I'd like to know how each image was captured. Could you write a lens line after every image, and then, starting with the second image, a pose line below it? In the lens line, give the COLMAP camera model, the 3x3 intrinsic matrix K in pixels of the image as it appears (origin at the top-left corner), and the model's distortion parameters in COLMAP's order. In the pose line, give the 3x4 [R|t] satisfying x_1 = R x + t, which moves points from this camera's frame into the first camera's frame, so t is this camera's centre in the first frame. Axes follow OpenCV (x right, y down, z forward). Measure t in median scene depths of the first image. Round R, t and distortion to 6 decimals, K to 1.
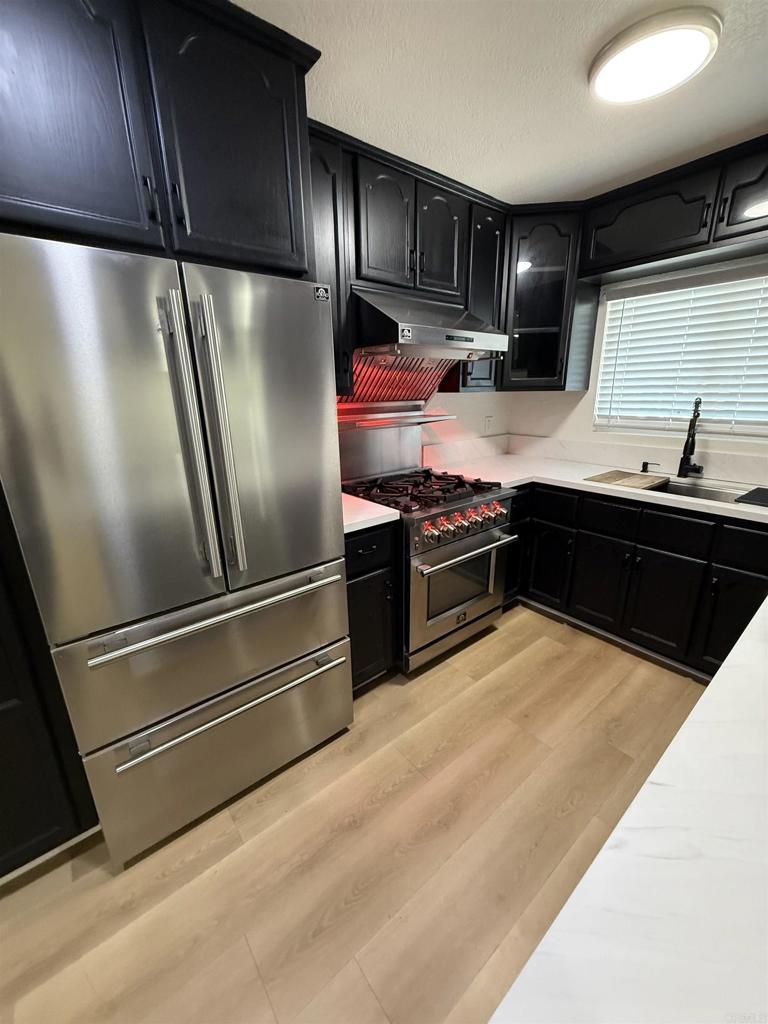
lens RADIAL K [[406.3, 0, 384.0], [0, 406.3, 512.0], [0, 0, 1]] dist [-0.002714, 0.000070]
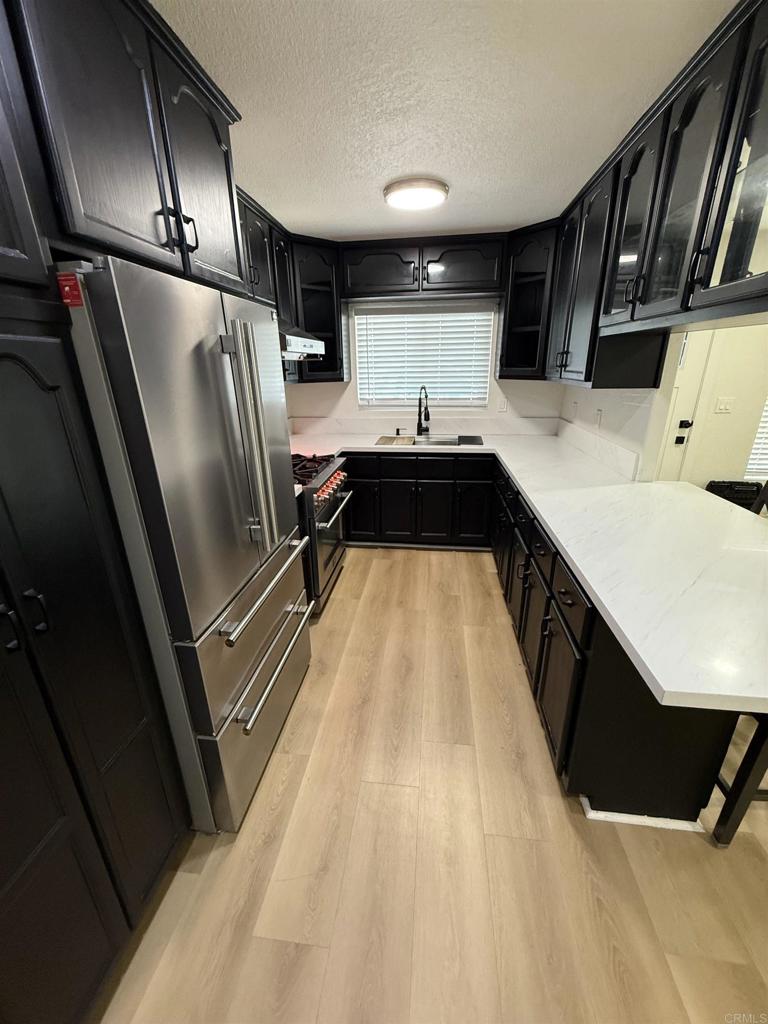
lens RADIAL K [[406.3, 0, 384.0], [0, 406.3, 512.0], [0, 0, 1]] dist [-0.002714, 0.000070]
pose [[0.719431, -0.233226, 0.654236, -0.481780], [0.202928, 0.971419, 0.123148, -0.019435], [-0.664258, 0.044166, 0.746197, -0.079833]]
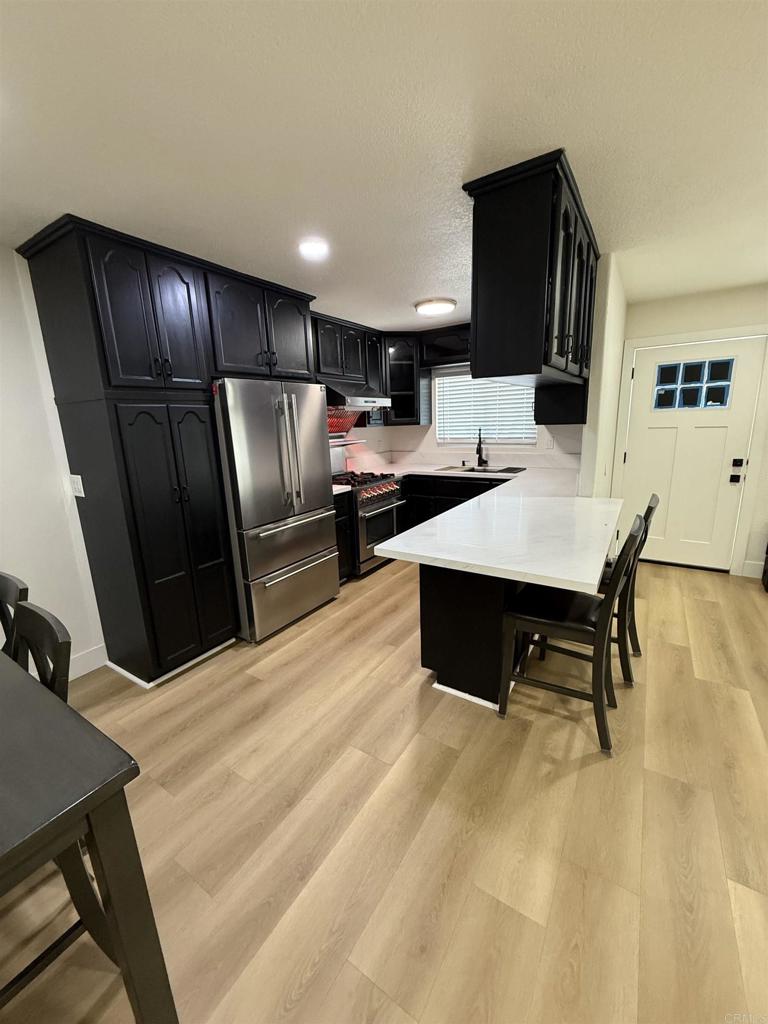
lens RADIAL K [[406.3, 0, 384.0], [0, 406.3, 512.0], [0, 0, 1]] dist [-0.002714, 0.000070]
pose [[0.950135, -0.085880, 0.299780, -0.327663], [0.108455, 0.992321, -0.059466, 0.204568], [-0.292371, 0.089014, 0.952153, -0.742659]]
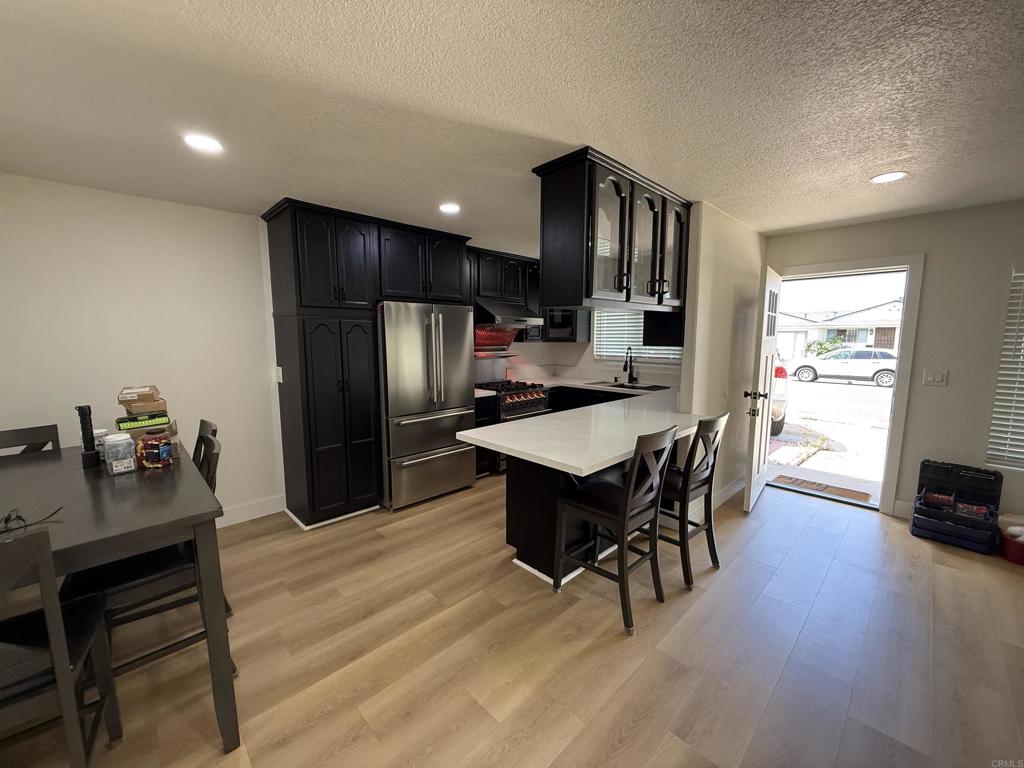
lens RADIAL K [[406.3, 0, 509.5], [0, 406.3, 389.4], [0, 0, 1]] dist [-0.002714, 0.000070]
pose [[0.996047, 0.006033, 0.088626, -0.070877], [0.008345, 0.986924, -0.160973, 0.282398], [-0.088438, 0.161076, 0.982972, -1.016588]]
